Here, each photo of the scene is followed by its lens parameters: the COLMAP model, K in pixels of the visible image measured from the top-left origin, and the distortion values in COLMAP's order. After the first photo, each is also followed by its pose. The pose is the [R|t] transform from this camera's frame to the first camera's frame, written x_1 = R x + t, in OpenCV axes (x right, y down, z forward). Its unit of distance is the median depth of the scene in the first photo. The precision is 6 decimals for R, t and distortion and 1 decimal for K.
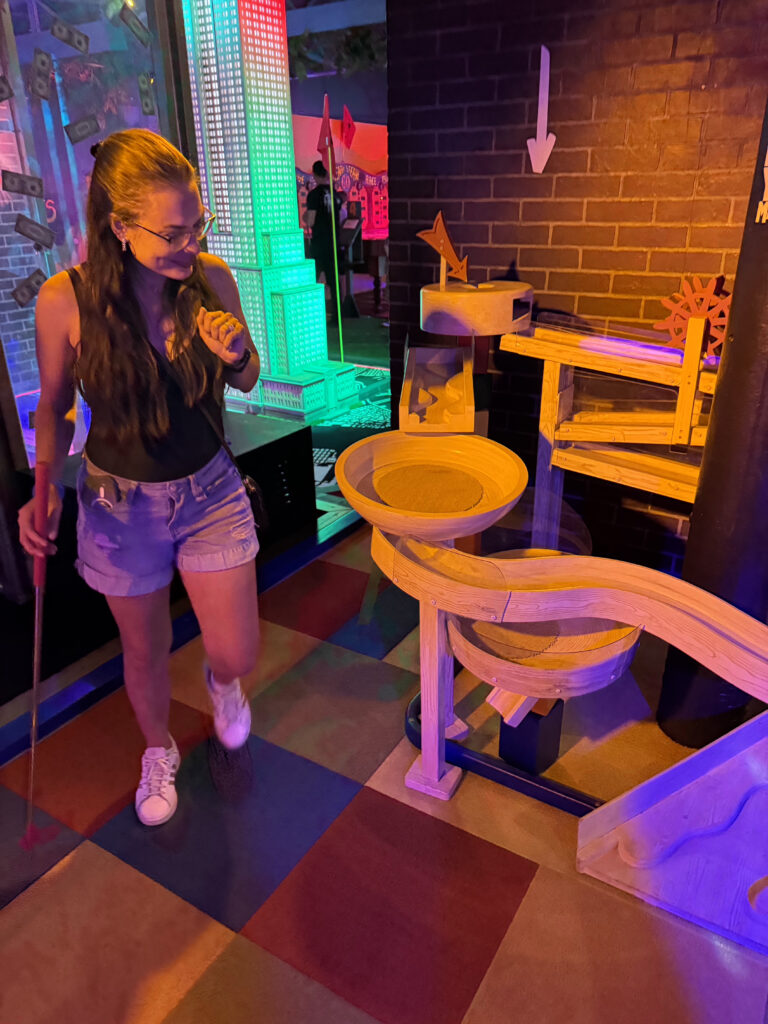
lens RADIAL K [[748.9, 0, 388.6], [0, 748.9, 517.8], [0, 0, 1]] dist [0.031313, -0.036201]
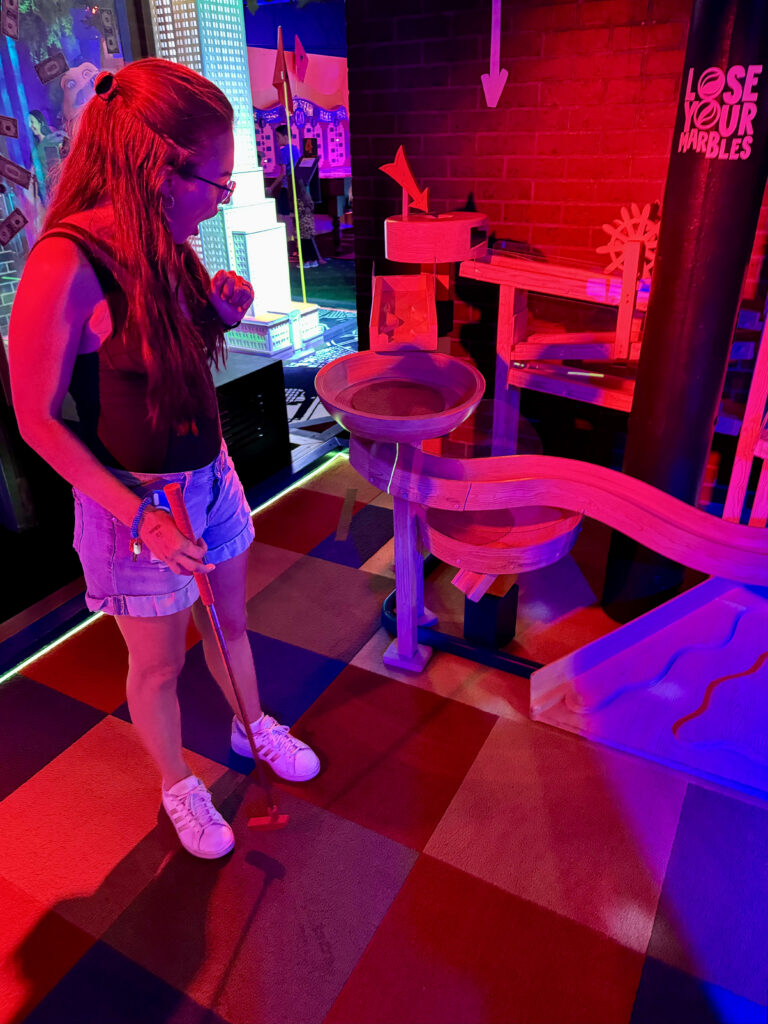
lens RADIAL K [[748.9, 0, 383.9], [0, 748.9, 518.4], [0, 0, 1]] dist [0.031313, -0.036201]
pose [[0.998861, -0.030375, 0.036800, -0.010370], [0.027732, 0.997138, 0.070330, 0.041645], [-0.038831, -0.069230, 0.996845, -0.096329]]
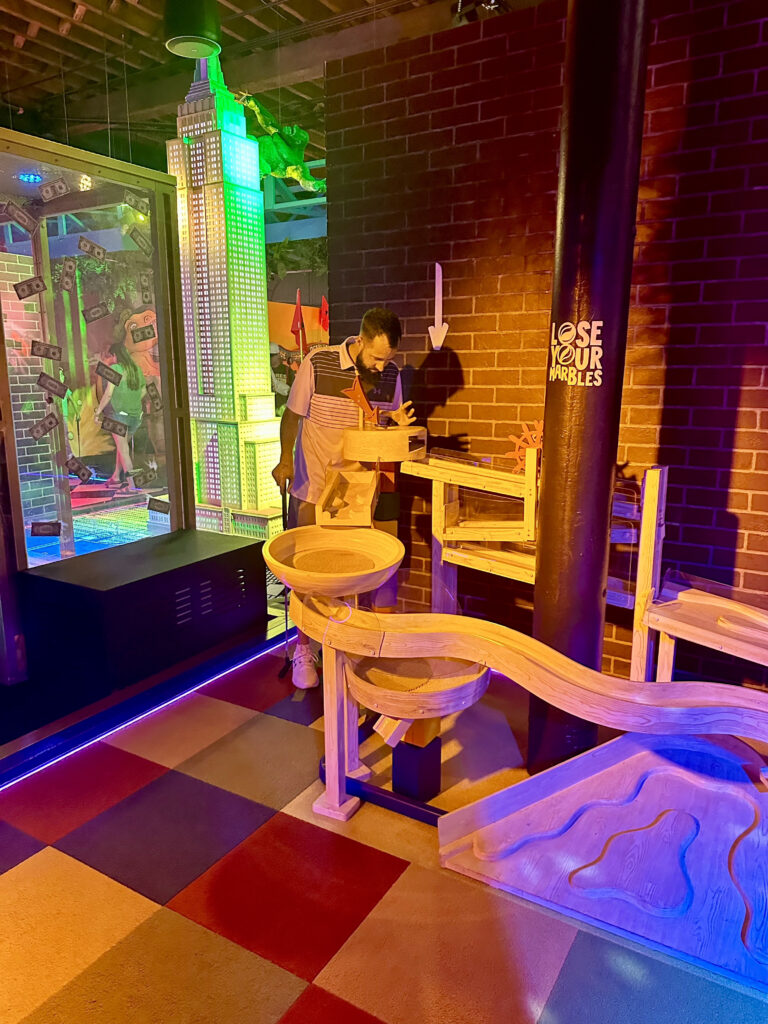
lens RADIAL K [[715.5, 0, 364.2], [0, 715.5, 509.1], [0, 0, 1]] dist [0.066385, -0.019150]
pose [[0.999912, 0.012596, 0.004079, 0.072864], [-0.011453, 0.977450, -0.210857, 0.095078], [-0.006643, 0.210792, 0.977508, -0.198144]]
